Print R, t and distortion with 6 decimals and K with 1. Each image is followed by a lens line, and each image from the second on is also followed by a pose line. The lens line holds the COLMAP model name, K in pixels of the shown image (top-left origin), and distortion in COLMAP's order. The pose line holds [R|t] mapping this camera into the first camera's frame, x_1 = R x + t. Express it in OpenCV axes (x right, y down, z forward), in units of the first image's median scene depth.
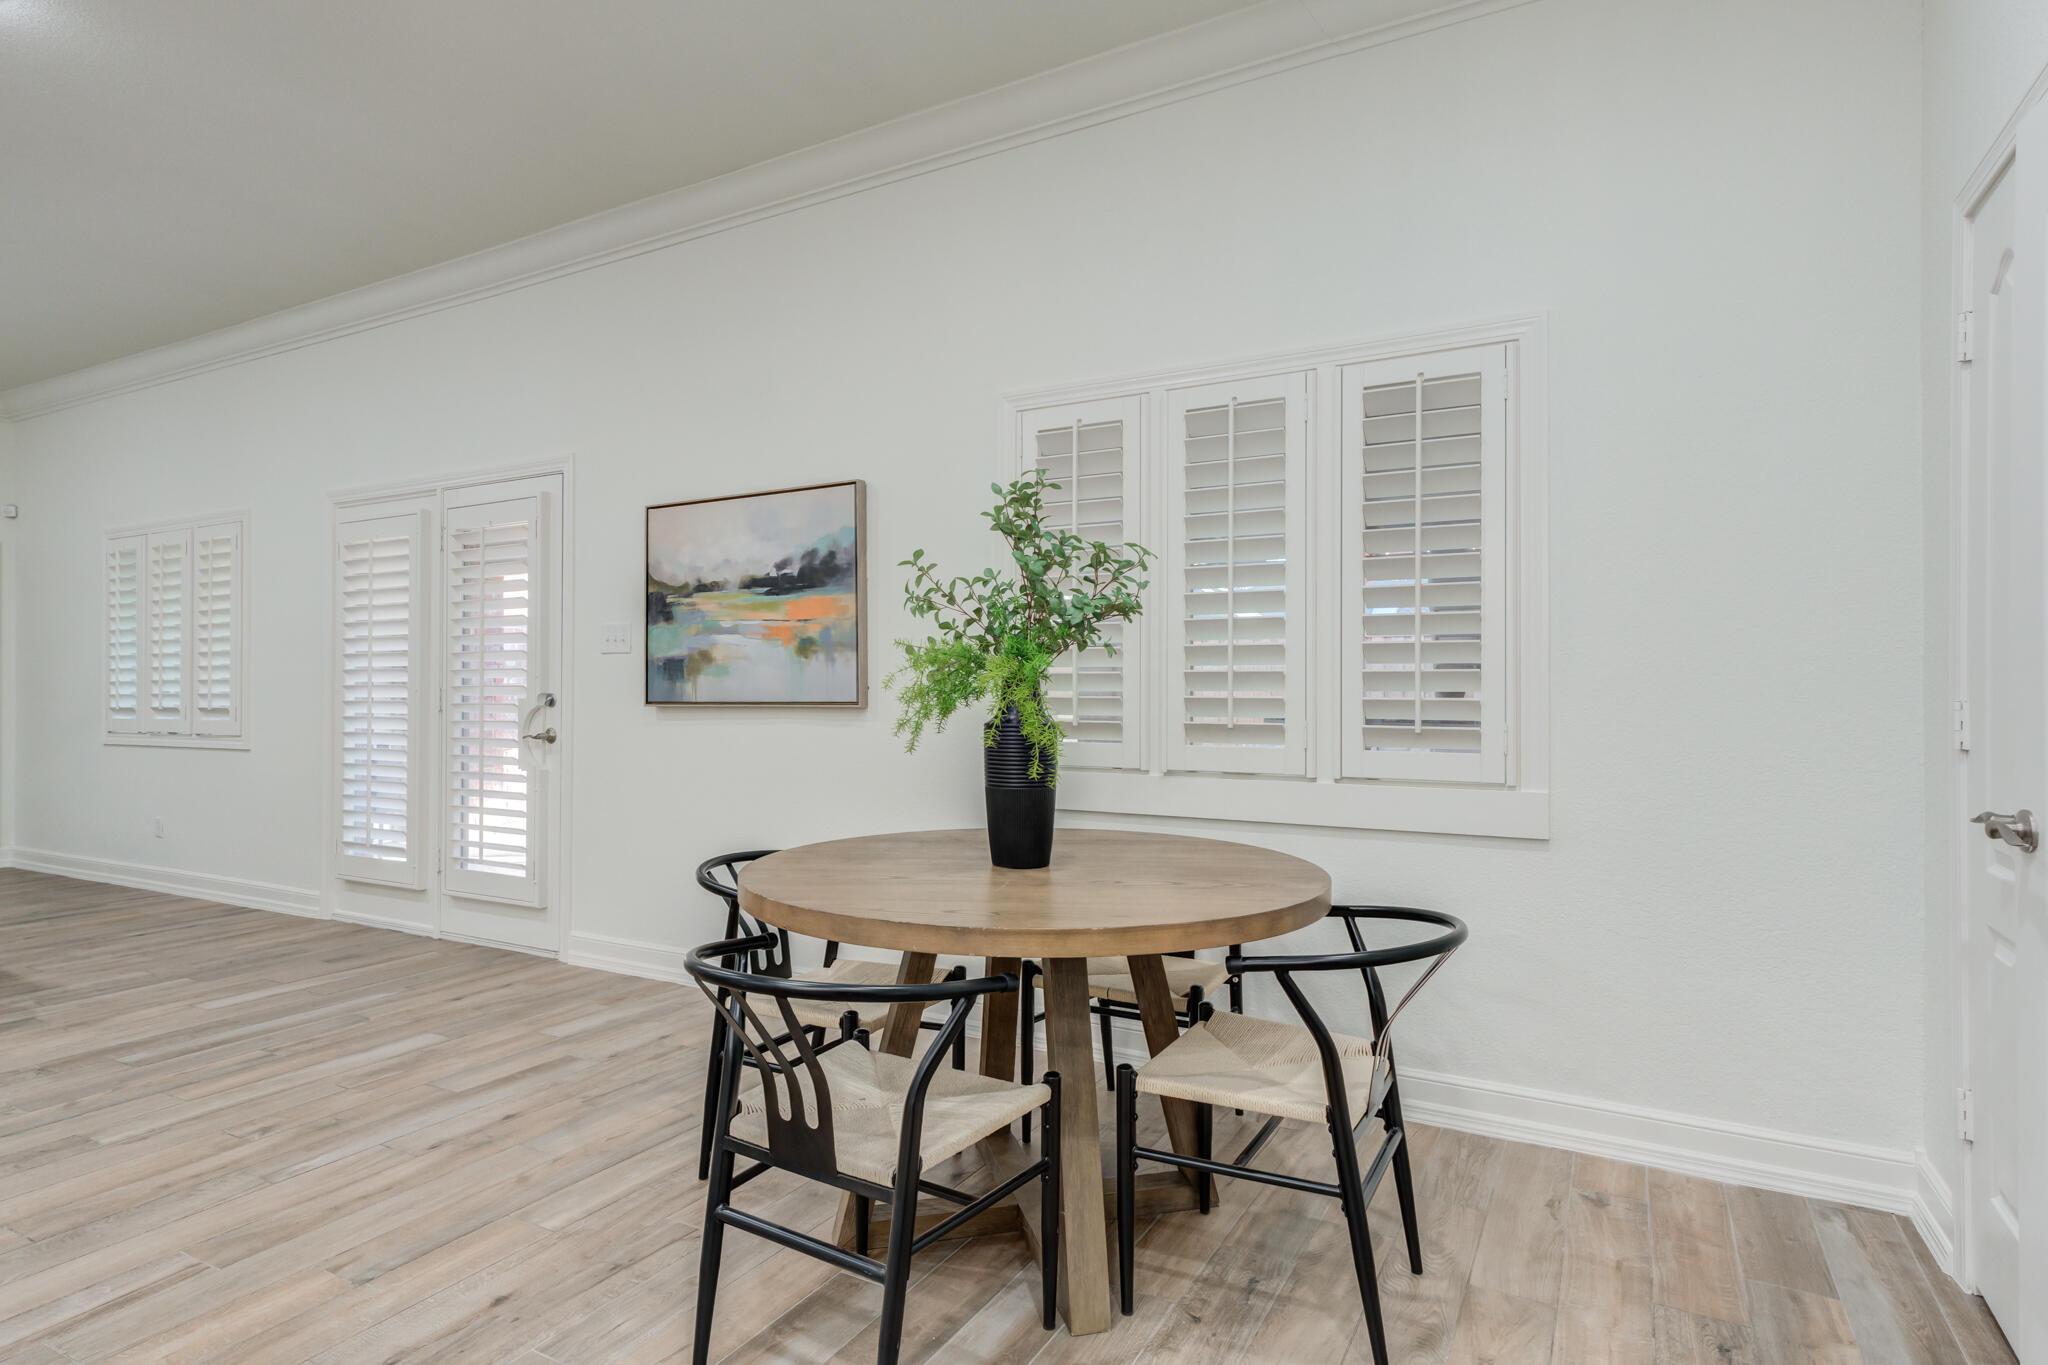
lens RADIAL K [[1034.3, 0, 1017.8], [0, 1034.3, 689.7], [0, 0, 1]] dist [0.018393, -0.000444]
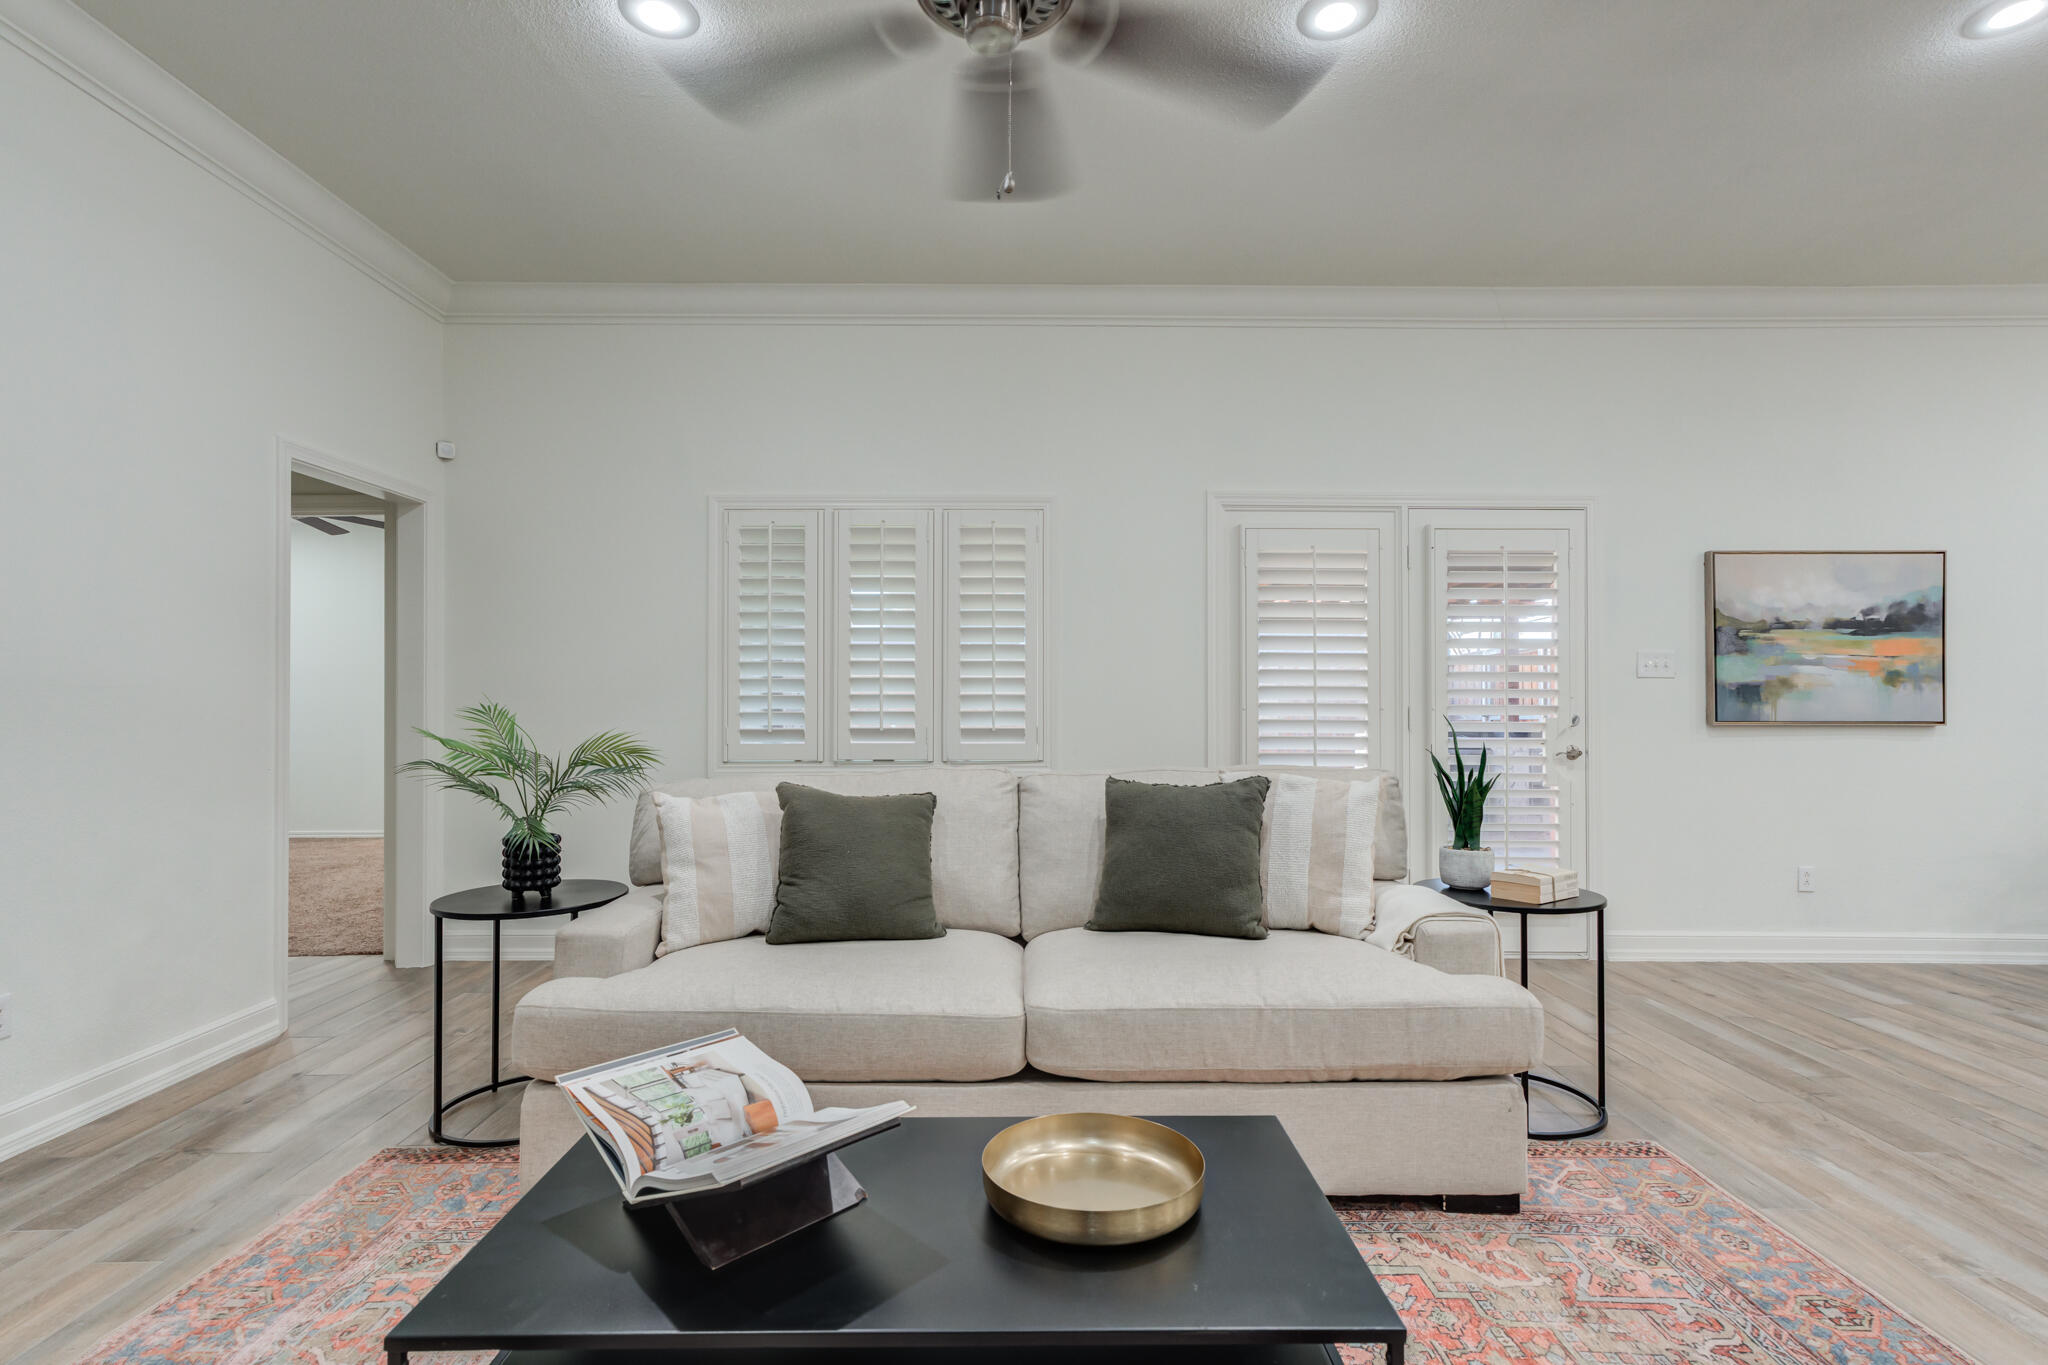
lens RADIAL K [[1034.3, 0, 1017.8], [0, 1034.3, 689.7], [0, 0, 1]] dist [0.018393, -0.000444]
pose [[0.871055, -0.002784, 0.491178, -1.716680], [-0.005155, 0.999877, 0.014810, -0.039375], [-0.491159, -0.015432, 0.870933, 0.400003]]
